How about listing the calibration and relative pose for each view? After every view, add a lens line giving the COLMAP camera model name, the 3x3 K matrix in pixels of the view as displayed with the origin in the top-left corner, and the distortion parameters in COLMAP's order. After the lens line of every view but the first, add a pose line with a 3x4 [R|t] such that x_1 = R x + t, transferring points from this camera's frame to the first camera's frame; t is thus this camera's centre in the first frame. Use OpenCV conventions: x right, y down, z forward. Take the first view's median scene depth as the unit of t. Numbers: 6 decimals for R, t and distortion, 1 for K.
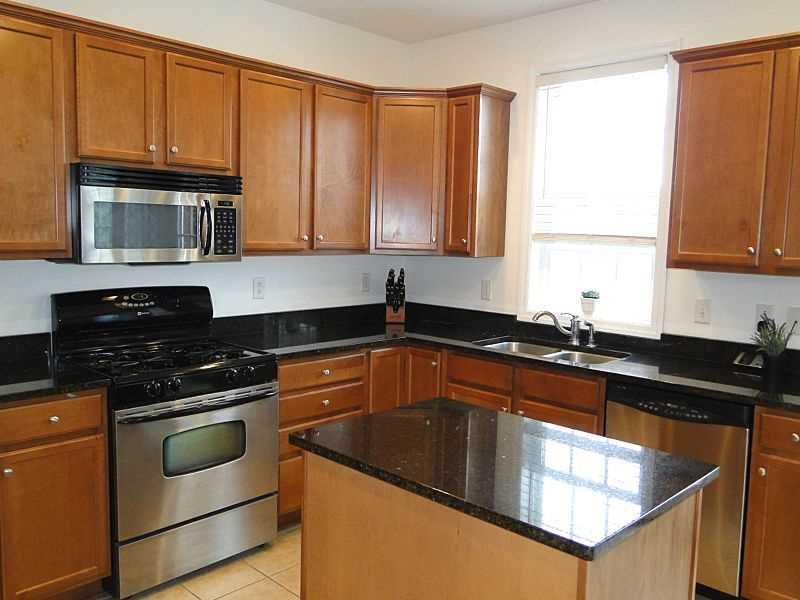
lens RADIAL K [[668.1, 0, 364.7], [0, 668.1, 298.6], [0, 0, 1]] dist [-0.004909, -0.000881]
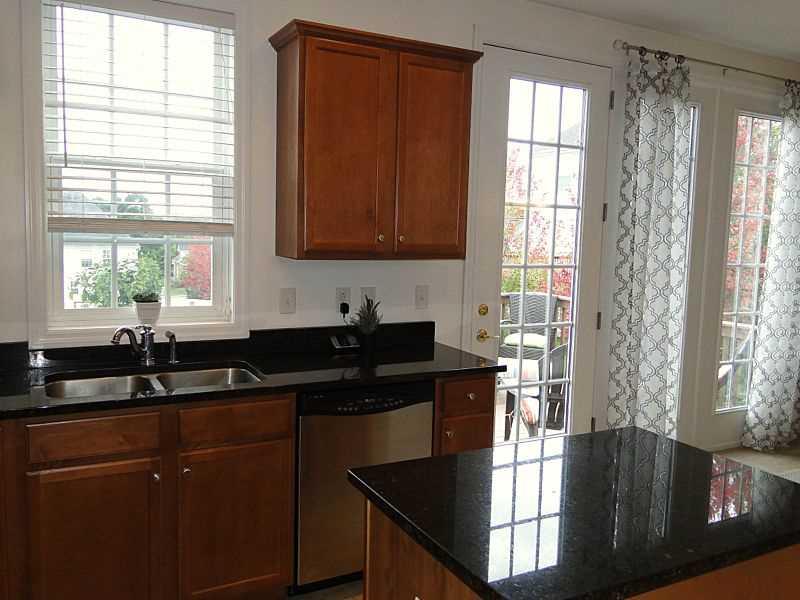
lens RADIAL K [[678.2, 0, 421.4], [0, 678.2, 295.5], [0, 0, 1]] dist [-0.000674, -0.002440]
pose [[0.280126, -0.111032, 0.953521, -0.370231], [0.078743, 0.992599, 0.092449, -0.064093], [-0.956728, 0.049186, 0.286796, 0.533035]]
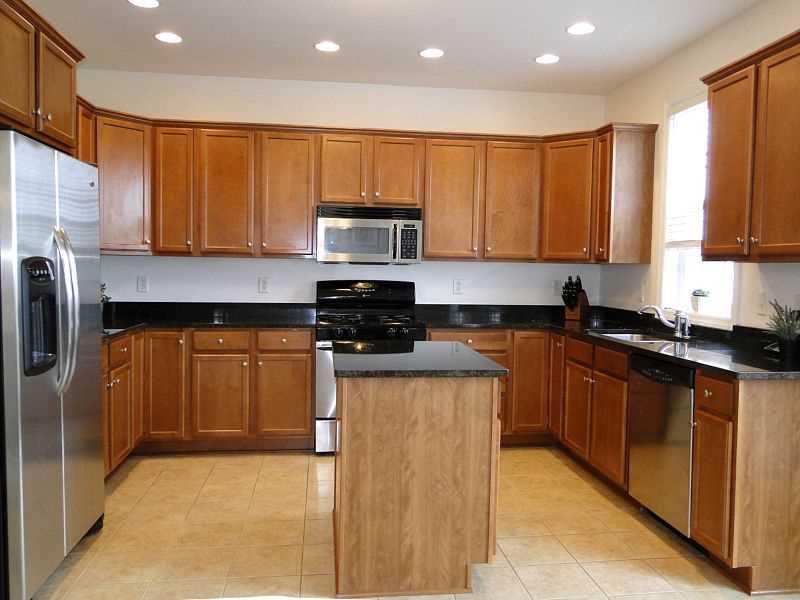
lens RADIAL K [[631.6, 0, 400.0], [0, 631.6, 300.0], [0, 0, 1]] dist [0.000765, 0.002320]
pose [[0.784683, 0.021965, -0.619508, 0.680379], [-0.064844, 0.996798, -0.046792, 0.098609], [0.616496, 0.076889, 0.783595, -0.154209]]
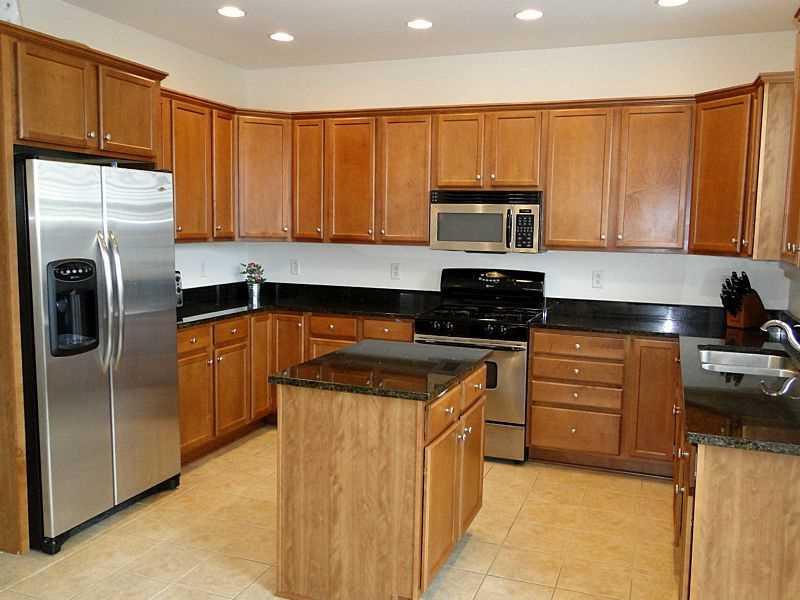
lens RADIAL K [[678.2, 0, 421.4], [0, 678.2, 295.5], [0, 0, 1]] dist [-0.000674, -0.002440]
pose [[0.411557, 0.078788, -0.907972, 0.981105], [-0.105289, 0.993696, 0.038502, 0.000493], [0.905282, 0.079753, 0.417258, 0.224733]]
